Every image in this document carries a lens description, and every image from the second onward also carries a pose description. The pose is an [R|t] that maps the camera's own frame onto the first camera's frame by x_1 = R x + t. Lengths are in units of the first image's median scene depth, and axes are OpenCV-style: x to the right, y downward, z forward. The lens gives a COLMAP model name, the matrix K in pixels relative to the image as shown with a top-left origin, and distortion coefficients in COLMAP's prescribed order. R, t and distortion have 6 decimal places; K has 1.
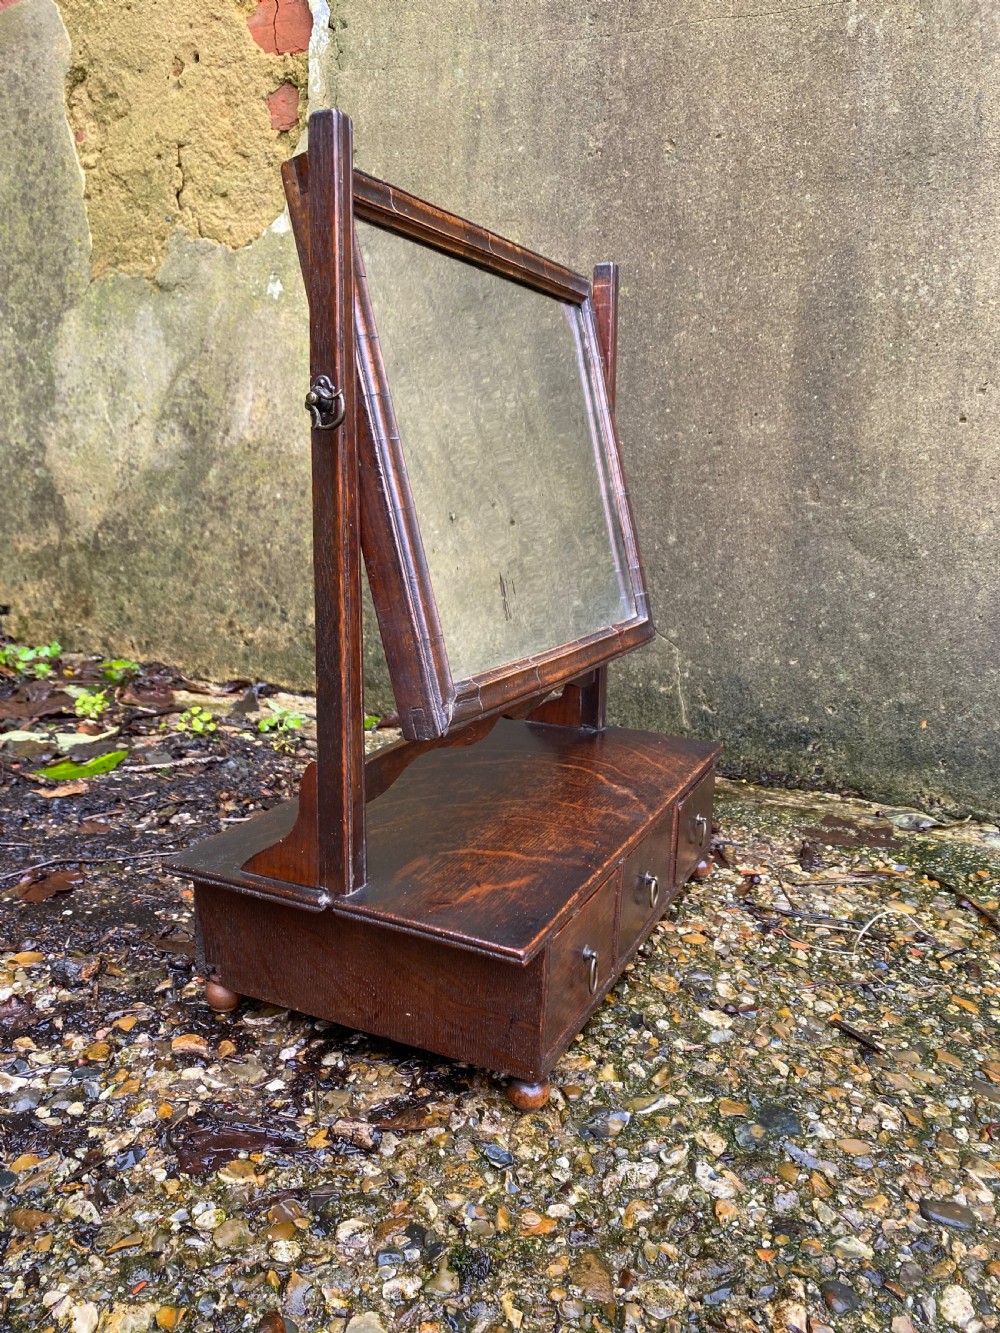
lens RADIAL K [[1020.9, 0, 495.3], [0, 1020.9, 666.4], [0, 0, 1]] dist [0.011111, -0.006076]
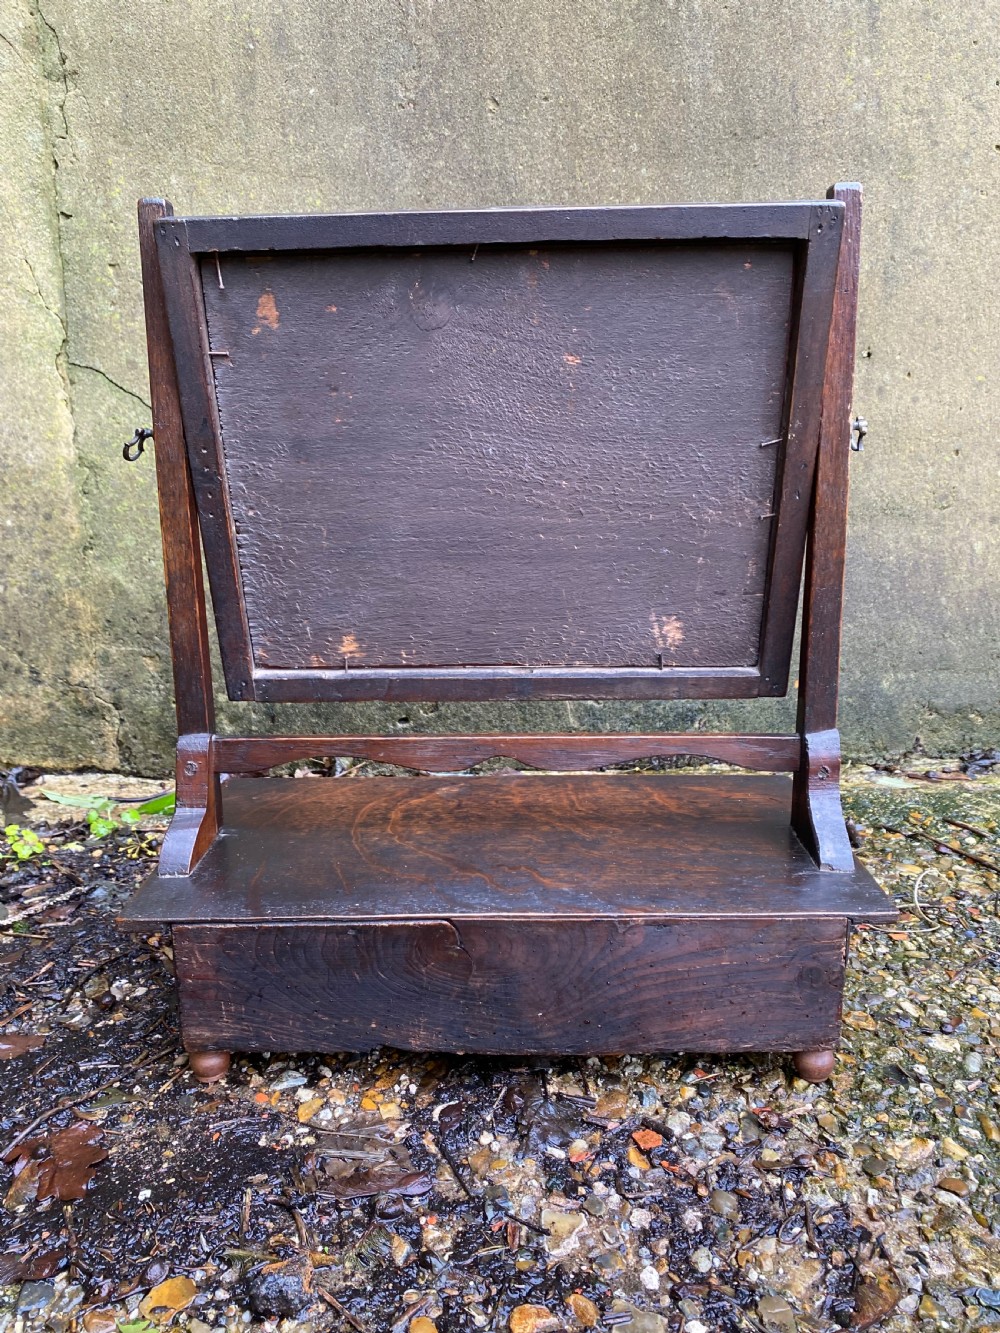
lens RADIAL K [[1020.9, 0, 495.5], [0, 1020.9, 650.3], [0, 0, 1]] dist [0.011111, -0.006076]
pose [[0.877954, -0.155719, 0.452713, -0.407571], [0.144134, 0.987724, 0.060223, -0.107281], [-0.456533, 0.012378, 0.889620, 0.250618]]
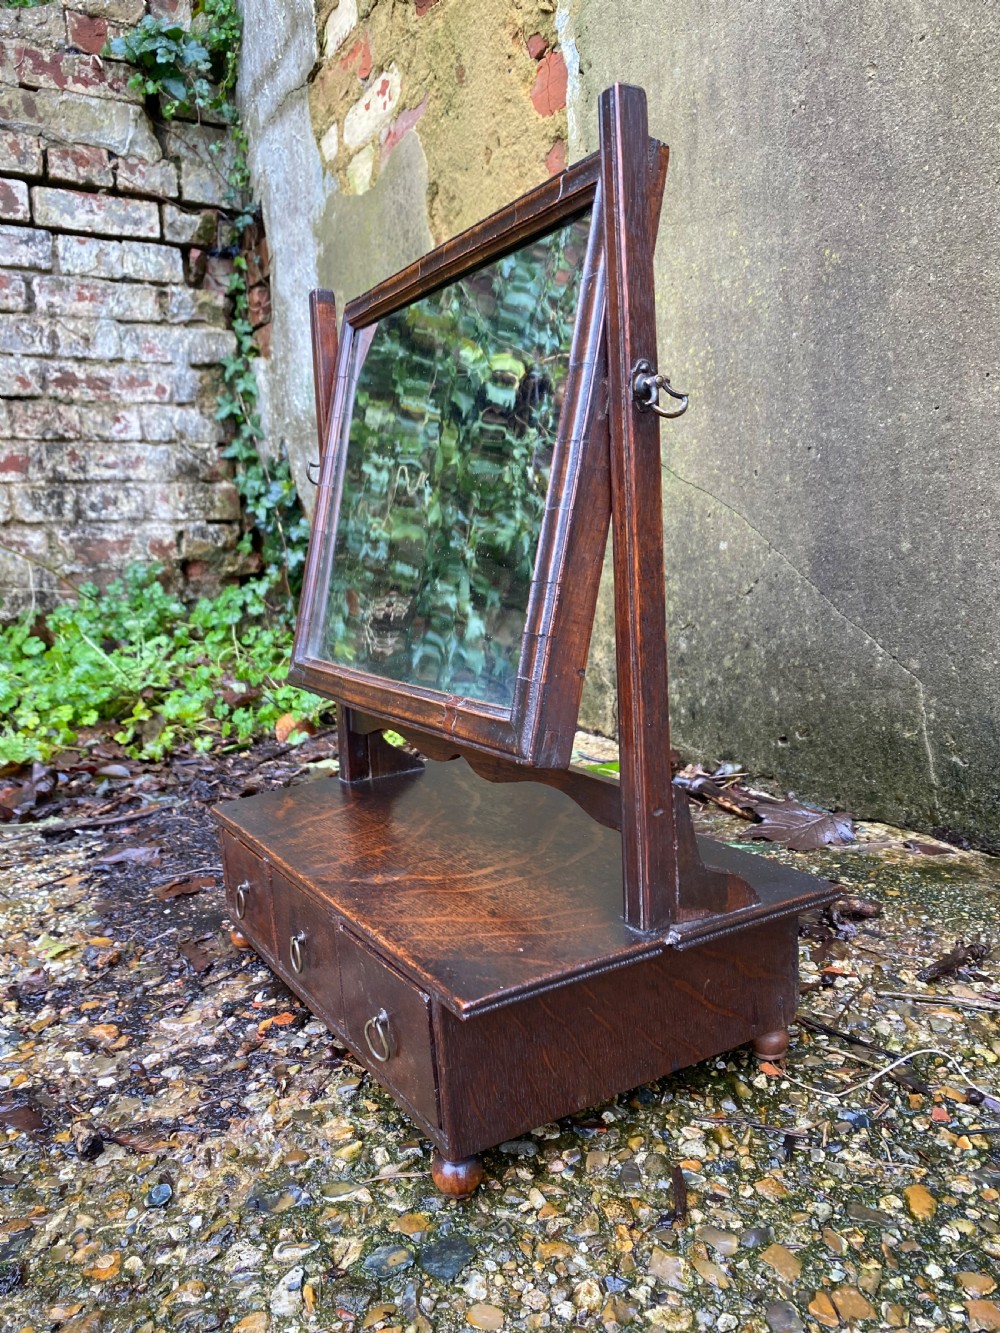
lens RADIAL K [[1020.9, 0, 499.7], [0, 1020.9, 668.8], [0, 0, 1]] dist [0.011111, -0.006076]
pose [[0.811547, -0.020083, -0.583942, 0.515024], [-0.003716, 0.999212, -0.039529, 0.005836], [0.584276, 0.034250, 0.810832, 0.226220]]
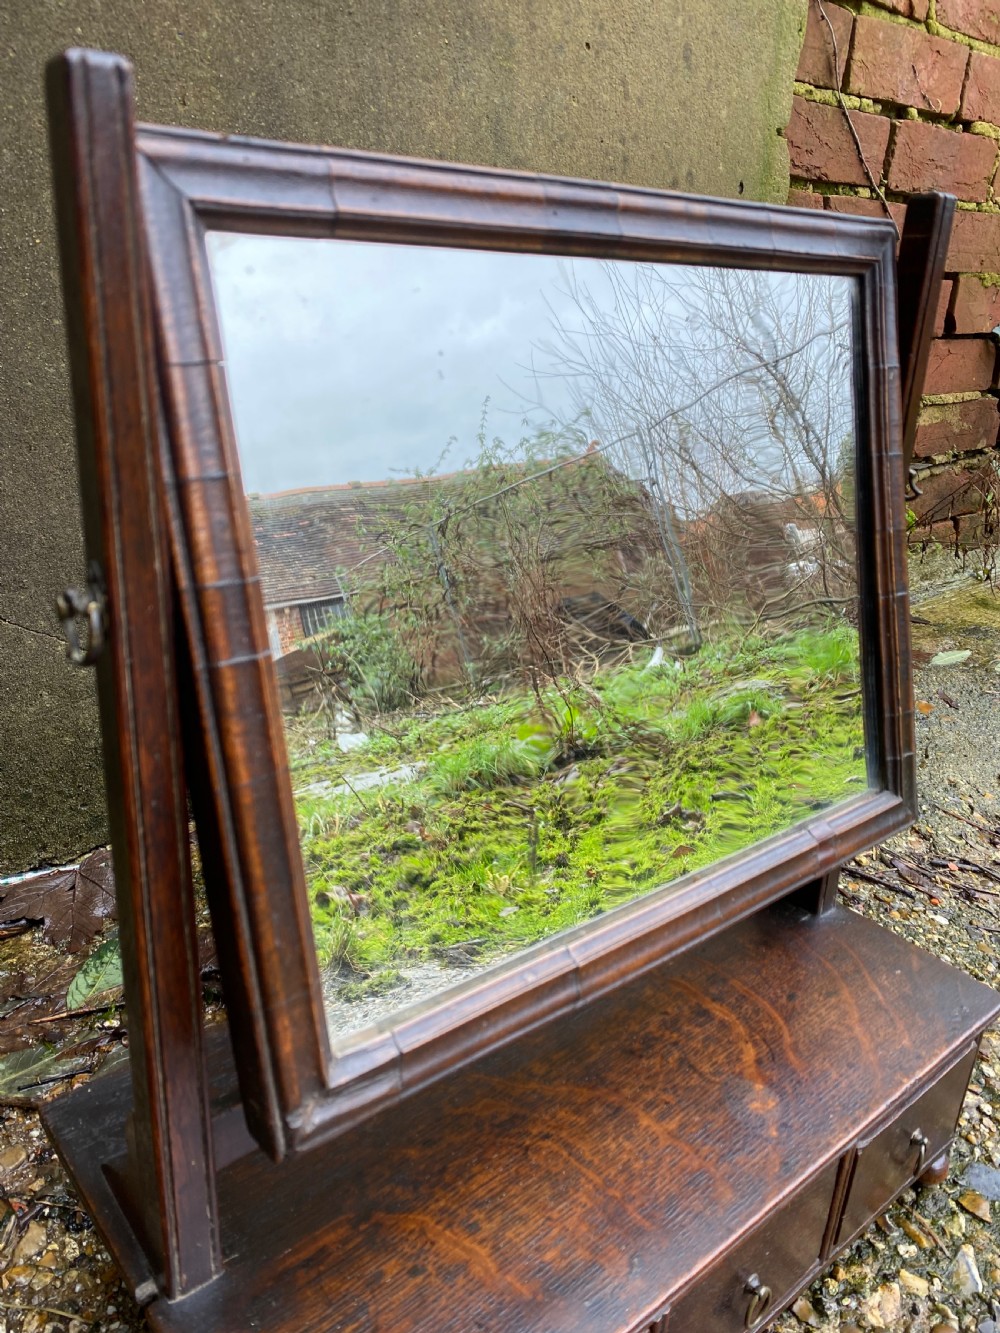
lens RADIAL K [[1020.9, 0, 496.4], [0, 1020.9, 673.9], [0, 0, 1]] dist [0.011111, -0.006076]
pose [[0.429880, -0.356337, 0.829594, -0.401417], [0.136920, 0.933927, 0.330202, -0.292790], [-0.892444, -0.028360, 0.450266, 0.641178]]
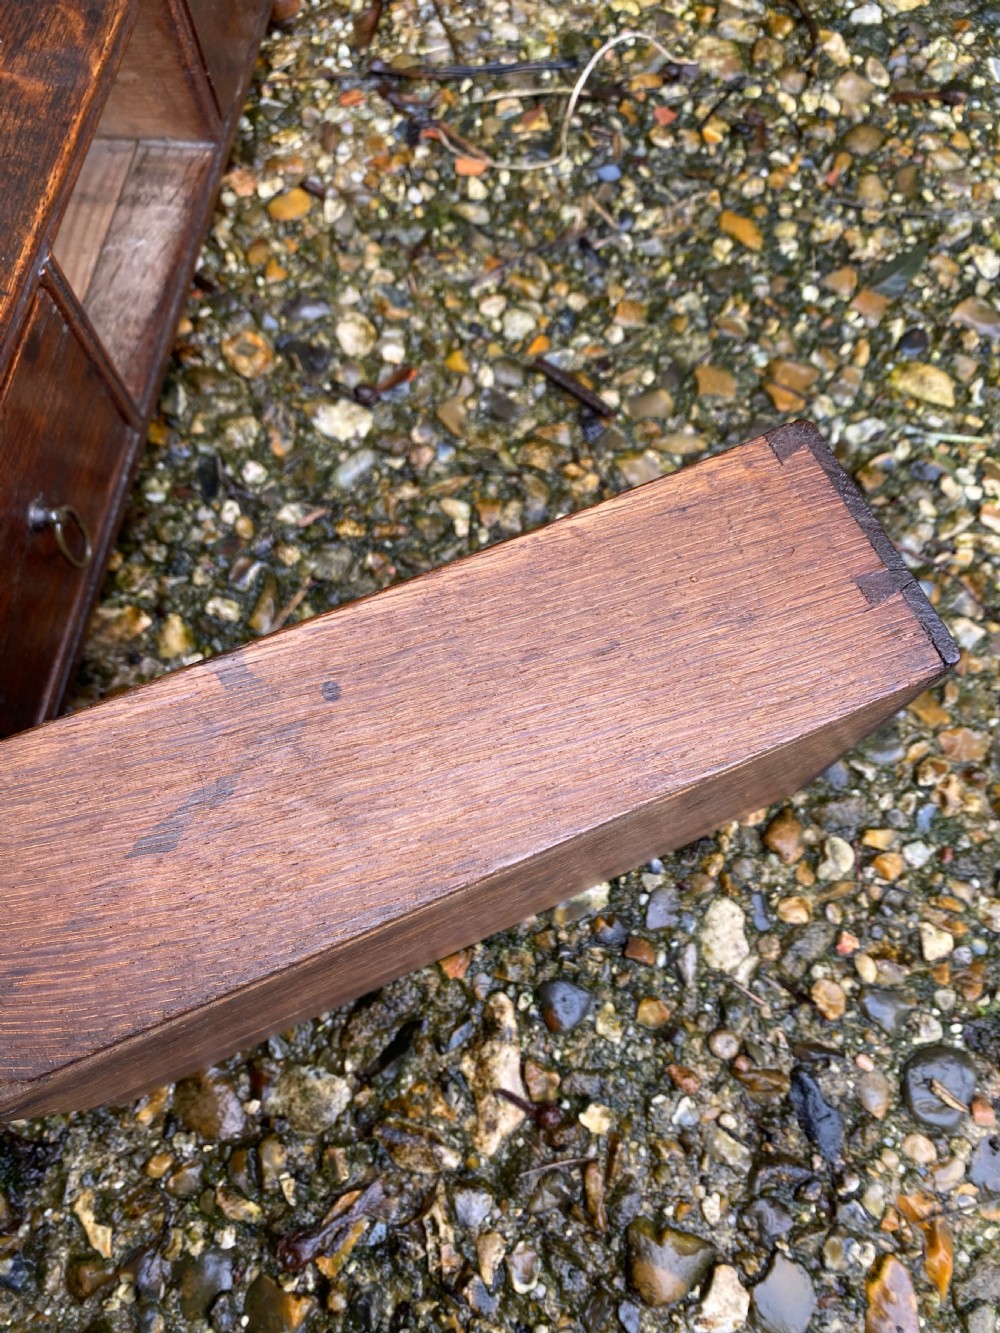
lens RADIAL K [[1020.9, 0, 495.1], [0, 1020.9, 654.0], [0, 0, 1]] dist [0.011111, -0.006076]
pose [[0.945766, -0.317395, 0.069193, 0.163529], [0.124025, 0.549664, 0.826128, -0.038121], [-0.300242, -0.772742, 0.559218, 0.417775]]
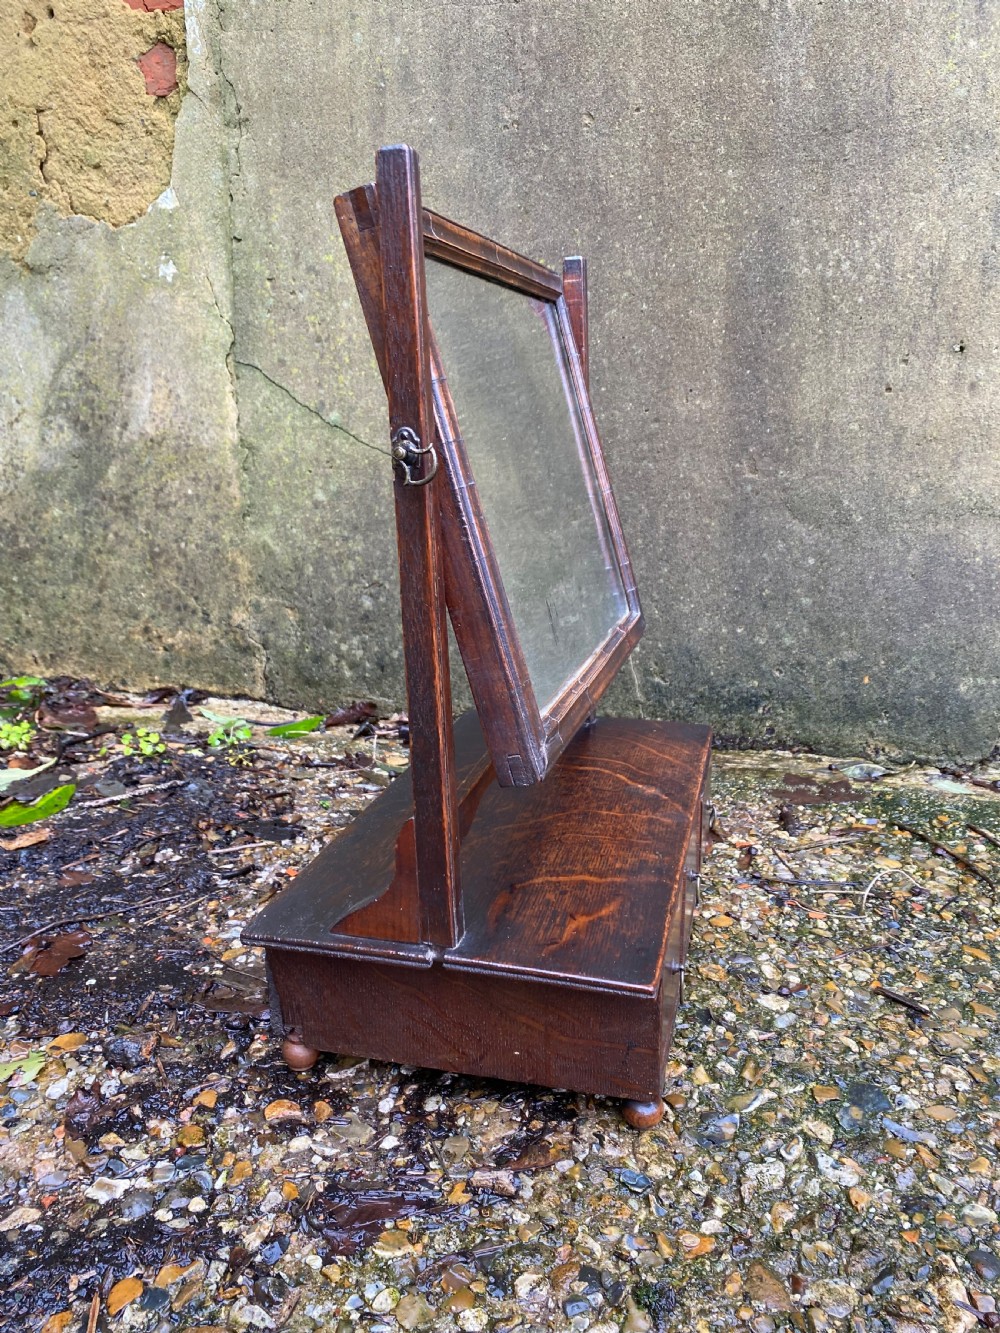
lens RADIAL K [[1020.9, 0, 506.6], [0, 1020.9, 667.6], [0, 0, 1]] dist [0.011111, -0.006076]
pose [[0.982848, -0.090696, 0.160576, -0.146203], [0.081431, 0.994662, 0.063380, -0.066647], [-0.165467, -0.049218, 0.984986, 0.019460]]
